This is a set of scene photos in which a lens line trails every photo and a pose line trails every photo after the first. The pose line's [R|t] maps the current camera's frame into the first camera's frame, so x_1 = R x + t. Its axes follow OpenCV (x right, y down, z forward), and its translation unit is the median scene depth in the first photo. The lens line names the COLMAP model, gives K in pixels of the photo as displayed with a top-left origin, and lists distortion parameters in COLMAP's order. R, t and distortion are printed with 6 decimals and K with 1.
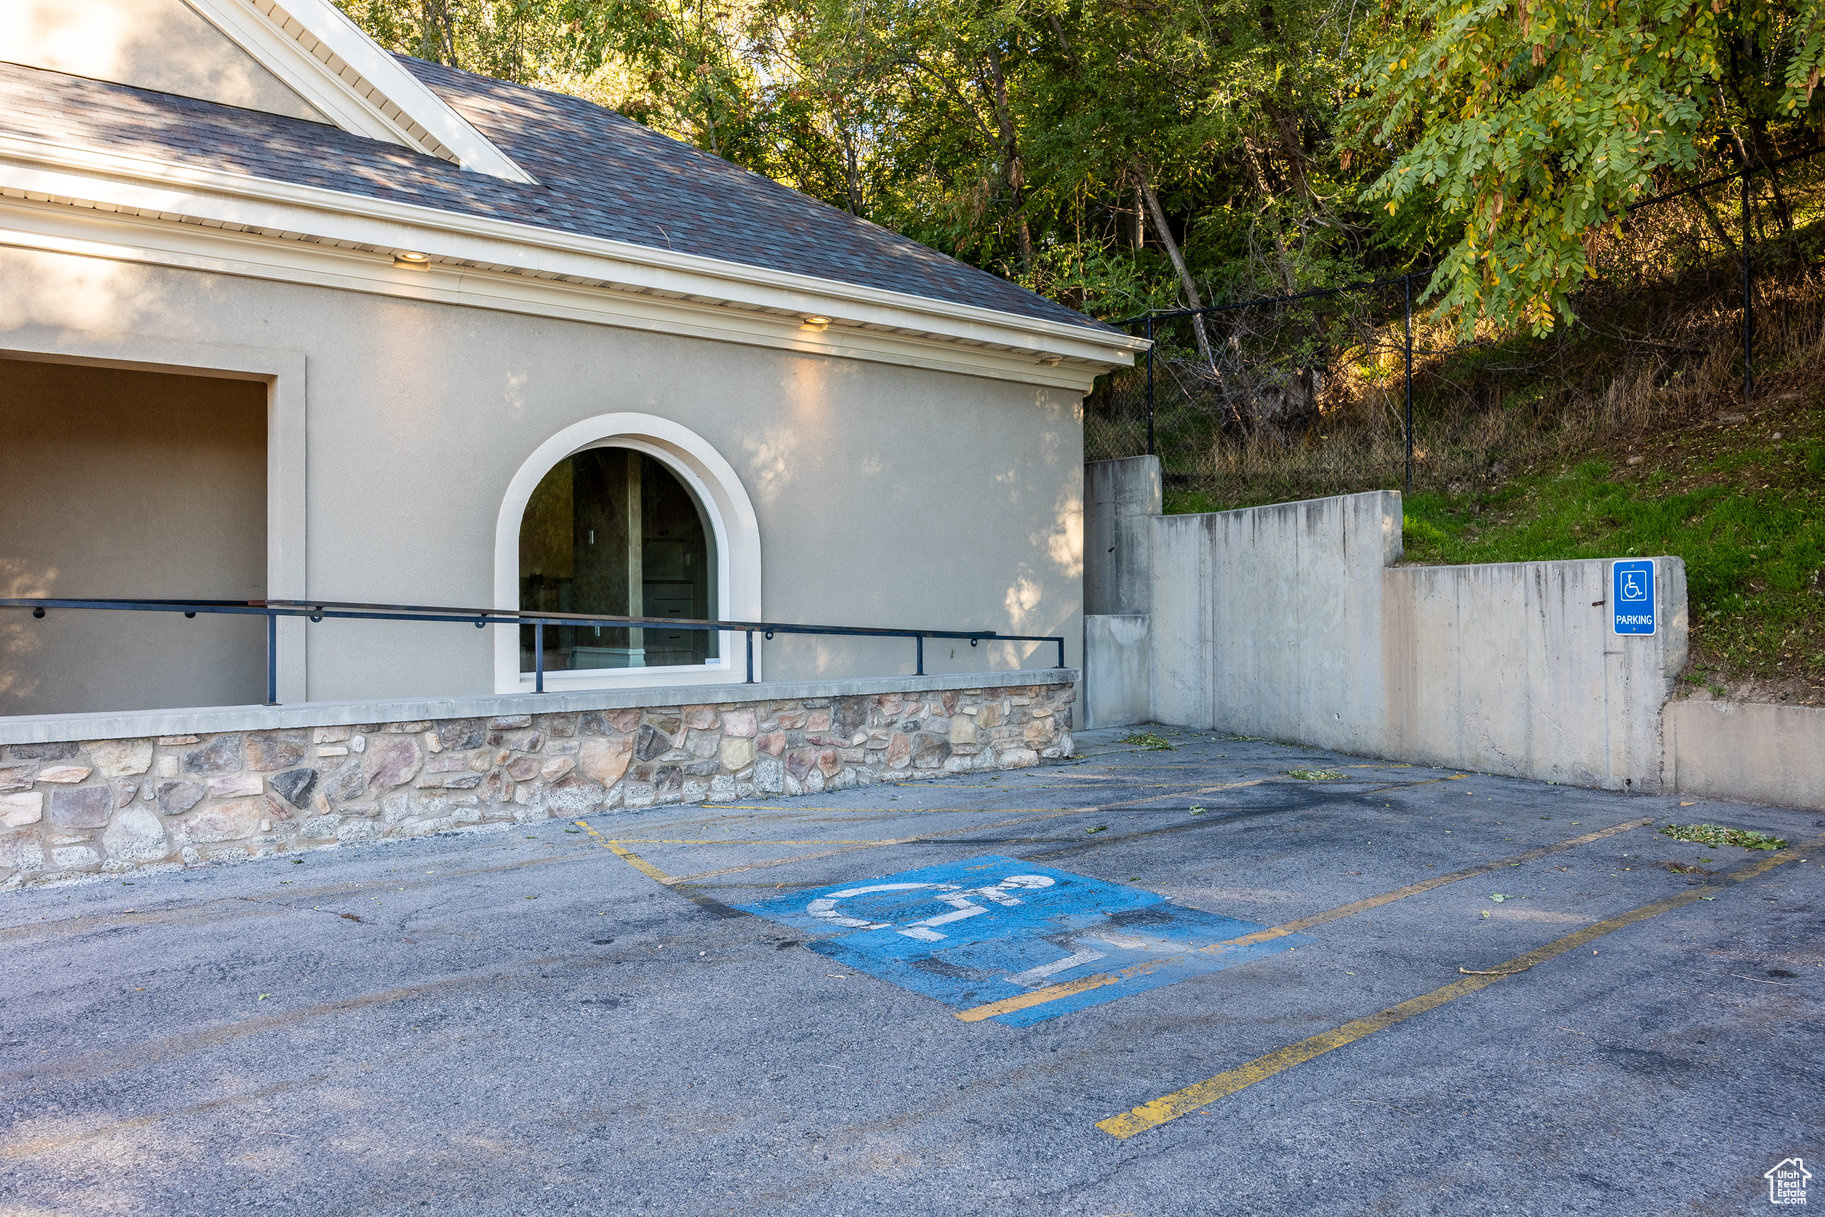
lens RADIAL K [[1276.5, 0, 930.7], [0, 1276.5, 604.5], [0, 0, 1]] dist [-0.011925, 0.004961]
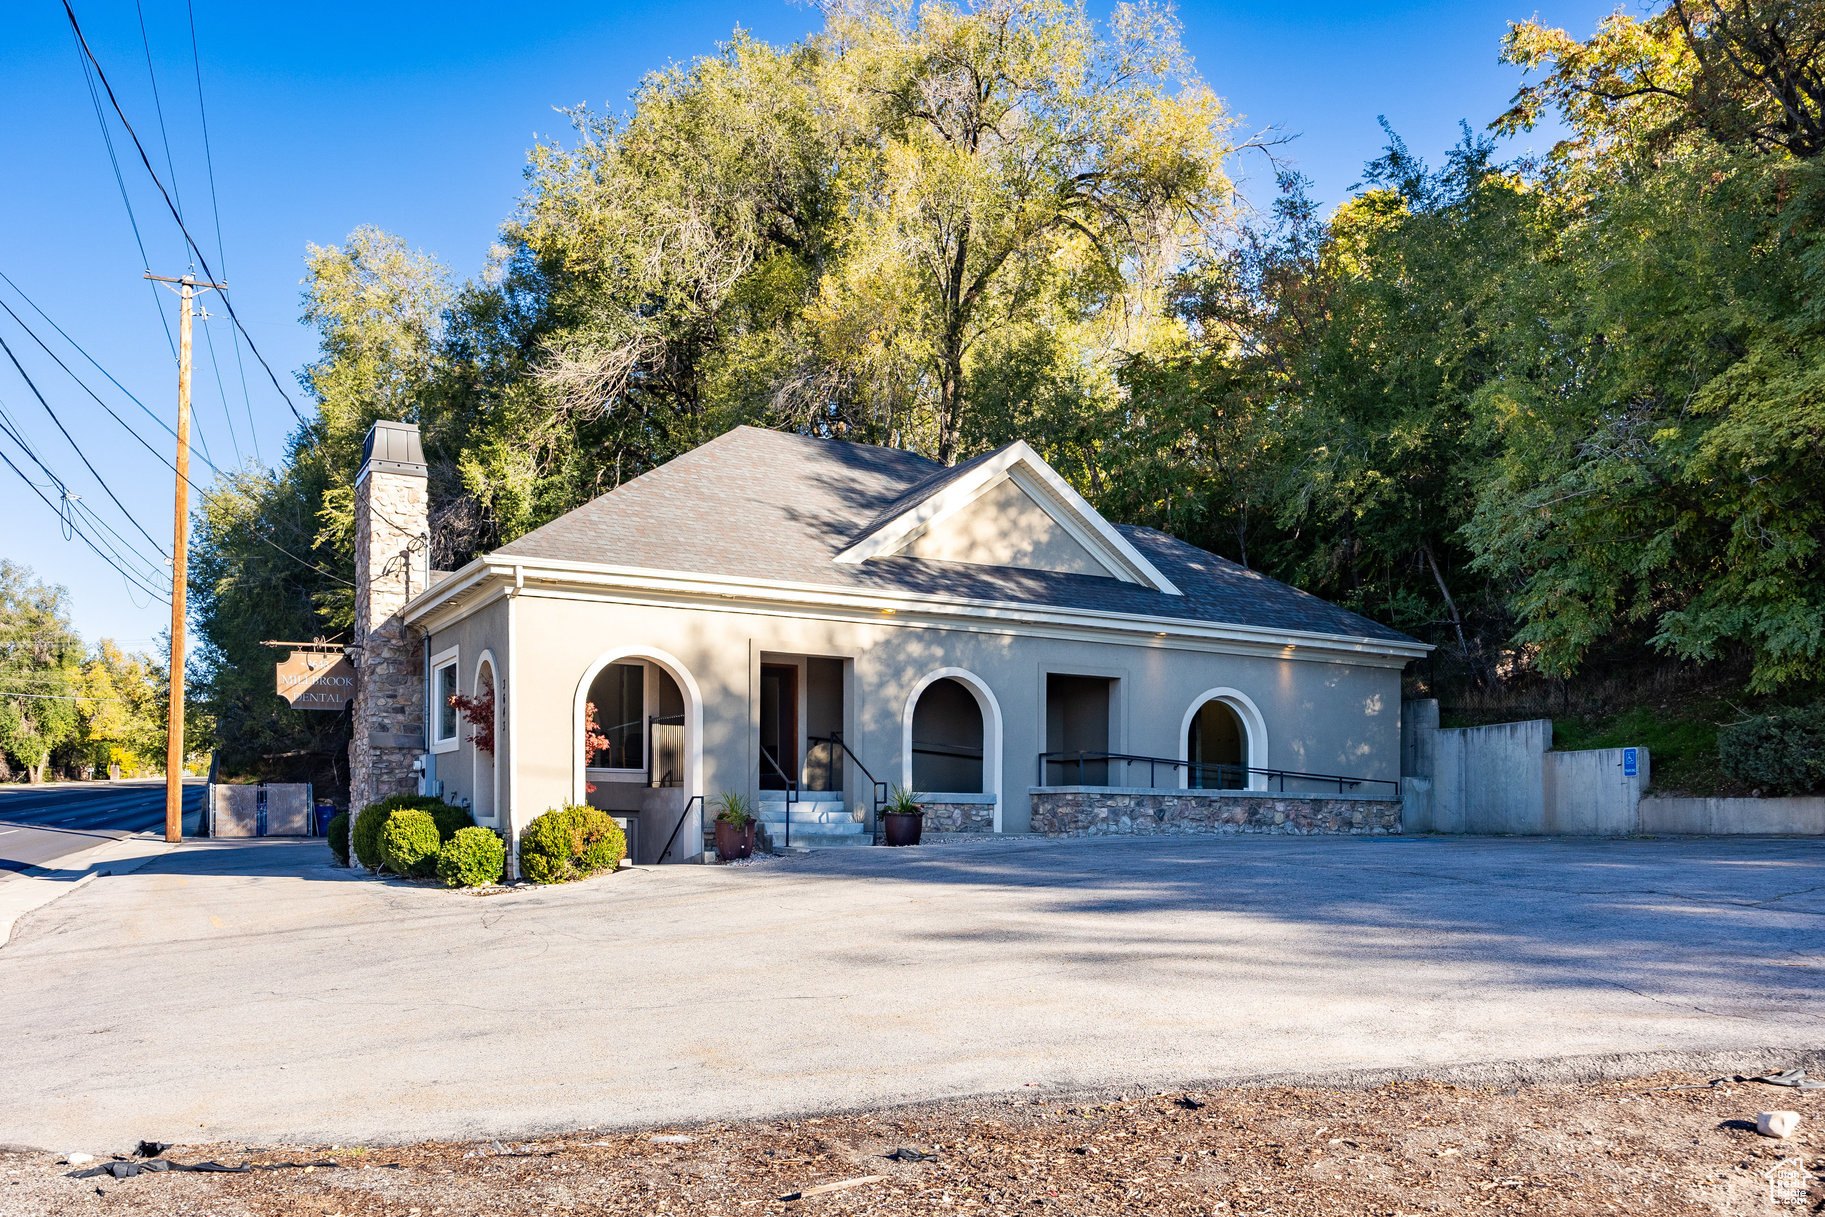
lens RADIAL K [[1378.6, 0, 946.1], [0, 1378.6, 781.7], [0, 0, 1]] dist [-0.017885, 0.014640]
pose [[0.989844, 0.014276, -0.141438, -0.368096], [-0.017932, 0.999536, -0.024610, 0.106117], [0.141021, 0.026896, 0.989641, -1.645041]]
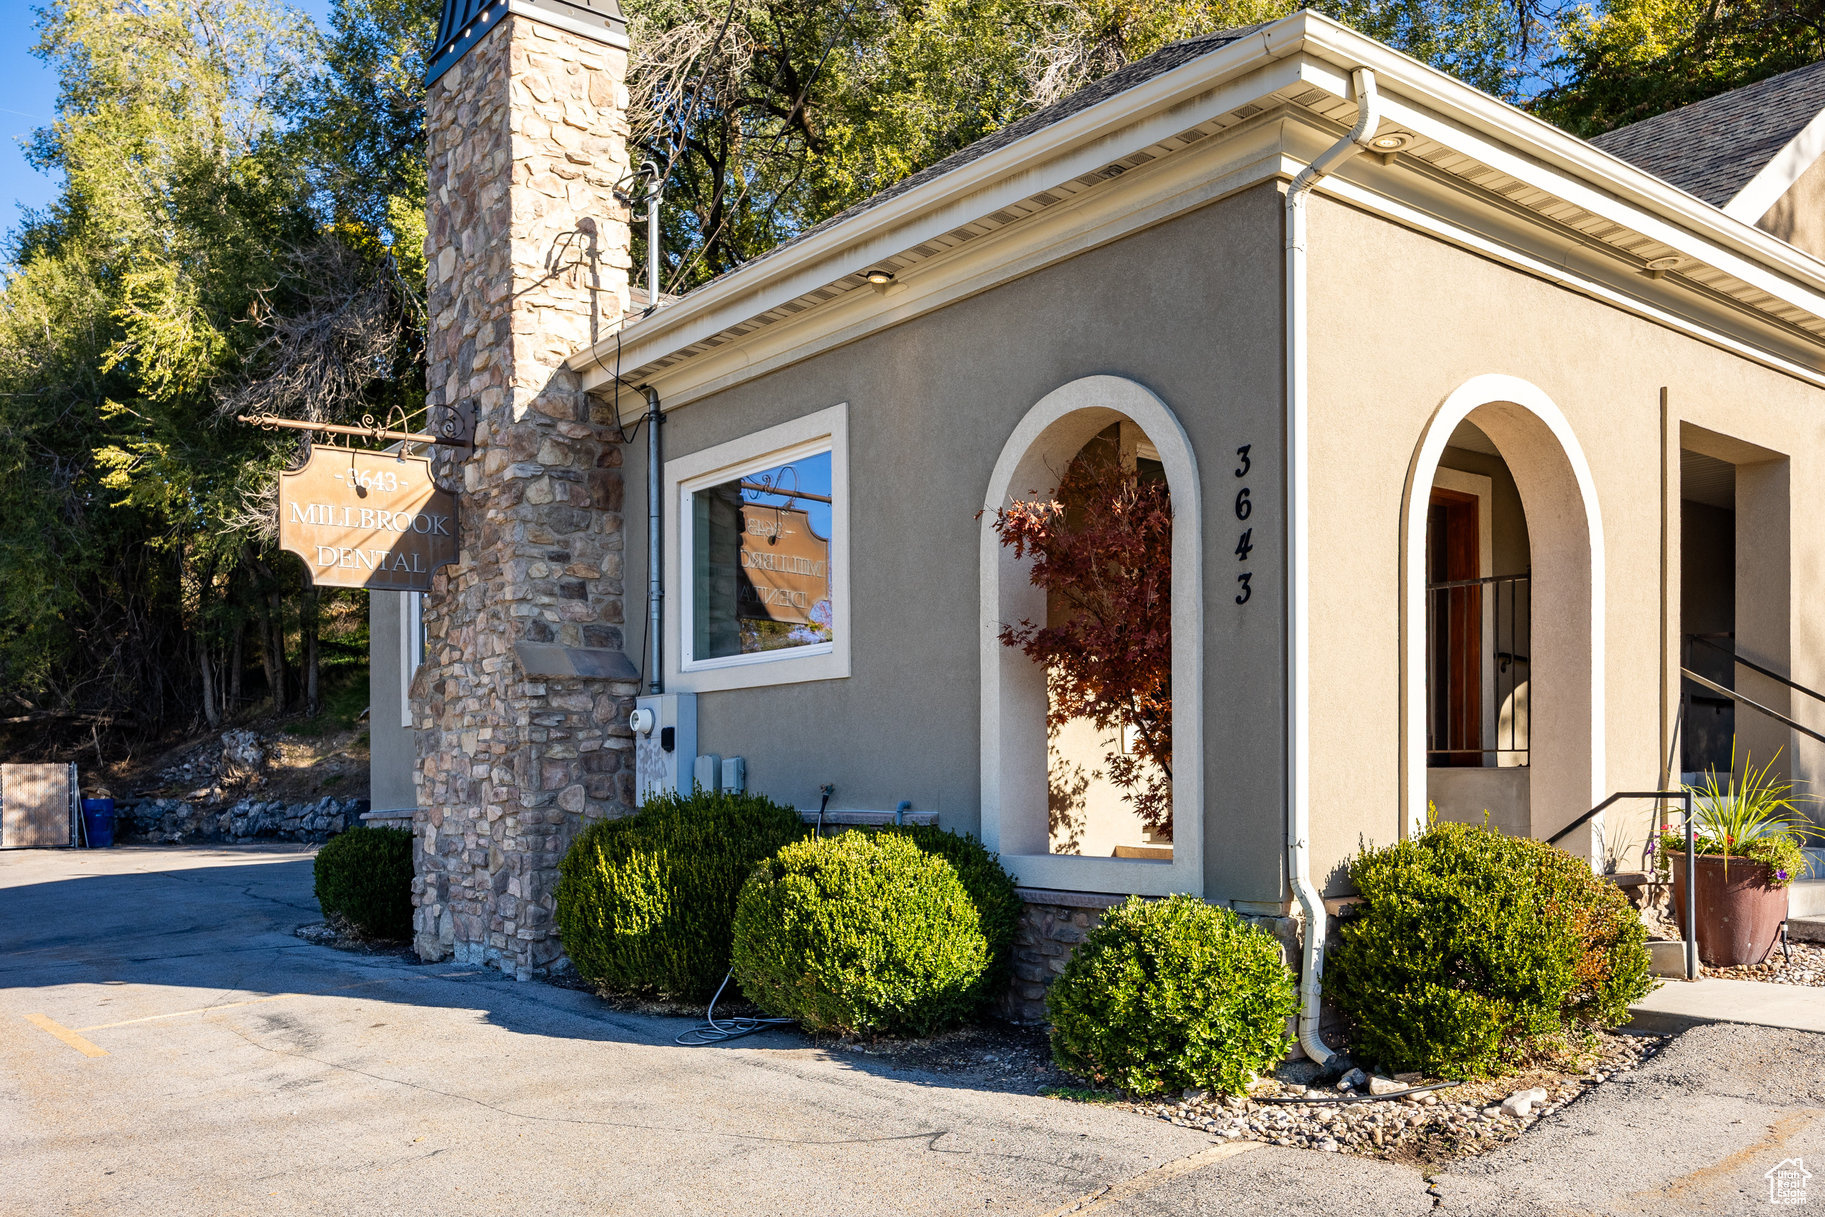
lens RADIAL K [[1565.0, 0, 951.4], [0, 1565.0, 763.6], [0, 0, 1]] dist [-0.028176, 0.005986]
pose [[0.999972, 0.007376, 0.001260, -1.379813], [-0.007348, 0.999758, -0.020743, 0.087754], [-0.001412, 0.020733, 0.999784, -0.552343]]
